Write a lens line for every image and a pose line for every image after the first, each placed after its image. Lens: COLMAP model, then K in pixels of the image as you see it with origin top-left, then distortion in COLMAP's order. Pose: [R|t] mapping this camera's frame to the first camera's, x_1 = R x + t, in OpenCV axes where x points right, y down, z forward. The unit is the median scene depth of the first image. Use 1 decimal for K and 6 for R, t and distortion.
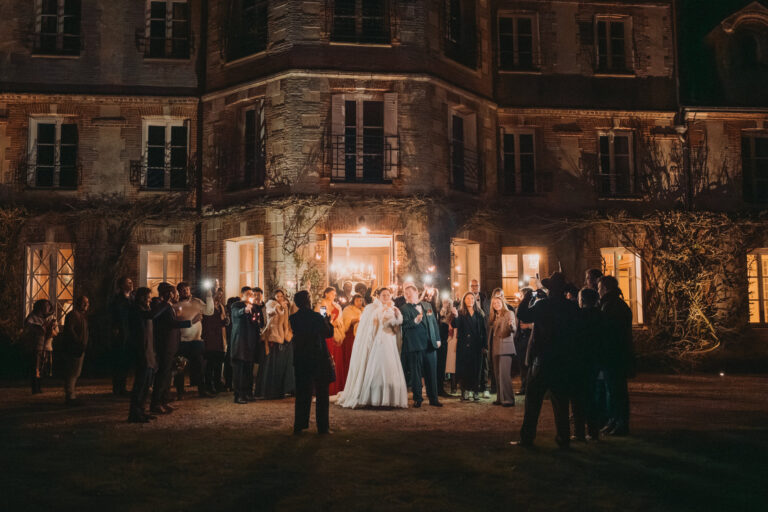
lens RADIAL K [[773.4, 0, 398.6], [0, 773.4, 256.7], [0, 0, 1]] dist [-0.007185, -0.003890]
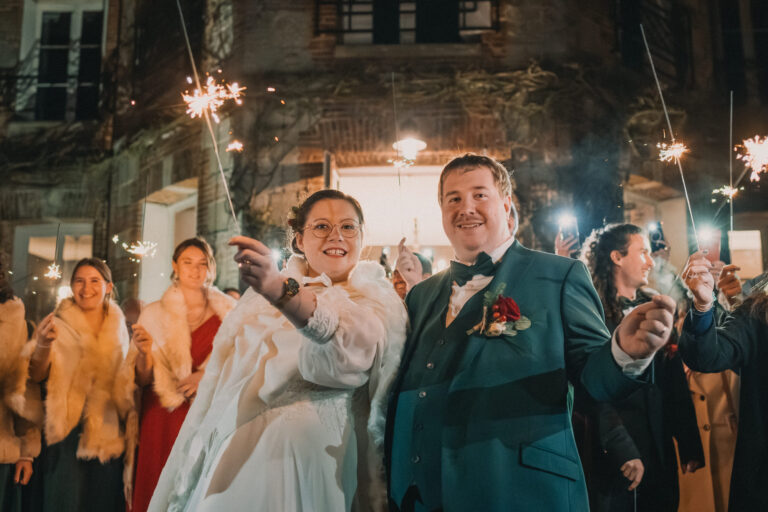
lens RADIAL K [[773.4, 0, 398.6], [0, 773.4, 256.7], [0, 0, 1]] dist [-0.007185, -0.003890]
pose [[0.983742, -0.028272, -0.177347, 0.016148], [0.017450, 0.997906, -0.062288, 0.040096], [0.178736, 0.058181, 0.982175, 0.481326]]
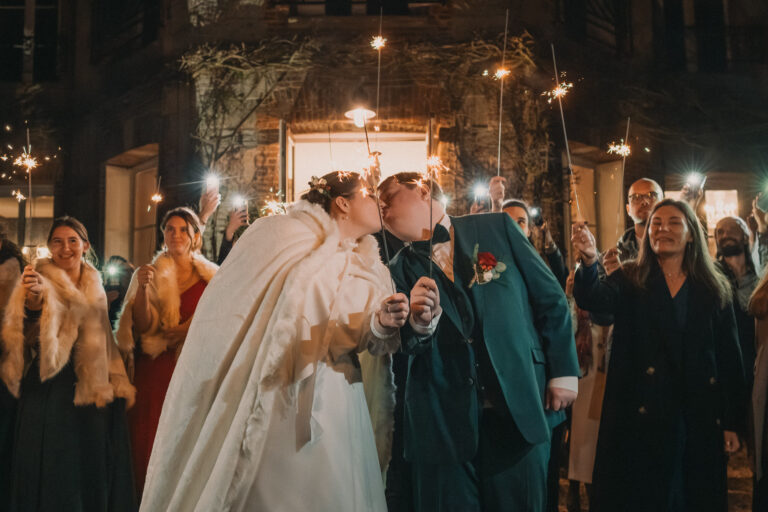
lens RADIAL K [[802.8, 0, 384.0], [0, 802.8, 256.0], [0, 0, 1]] dist [-0.008788, -0.011450]
pose [[0.989179, -0.021838, -0.145082, 0.025861], [0.021624, 0.999762, -0.003056, 0.038161], [0.145114, -0.000115, 0.989415, 0.443383]]
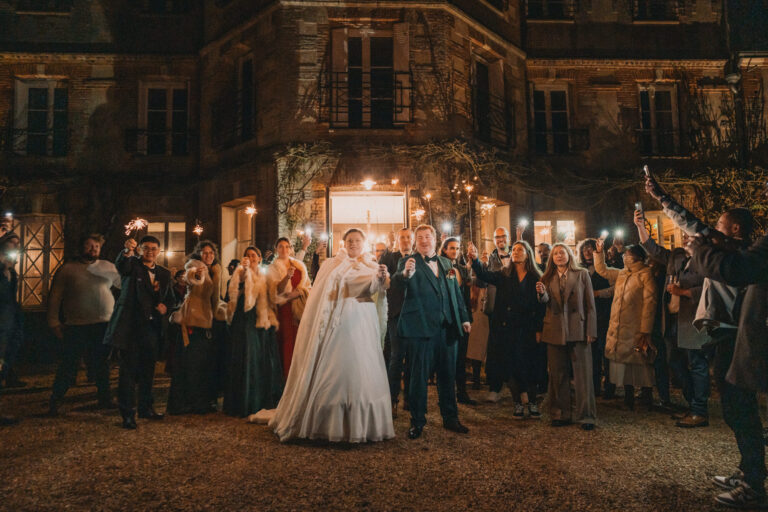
lens RADIAL K [[542.1, 0, 396.4], [0, 542.1, 256.5], [0, 0, 1]] dist [0.009301, 0.004472]
pose [[0.996116, -0.018534, -0.086079, 0.026006], [0.019074, 0.999803, 0.005461, 0.032853], [0.085960, -0.007082, 0.996273, 0.343286]]
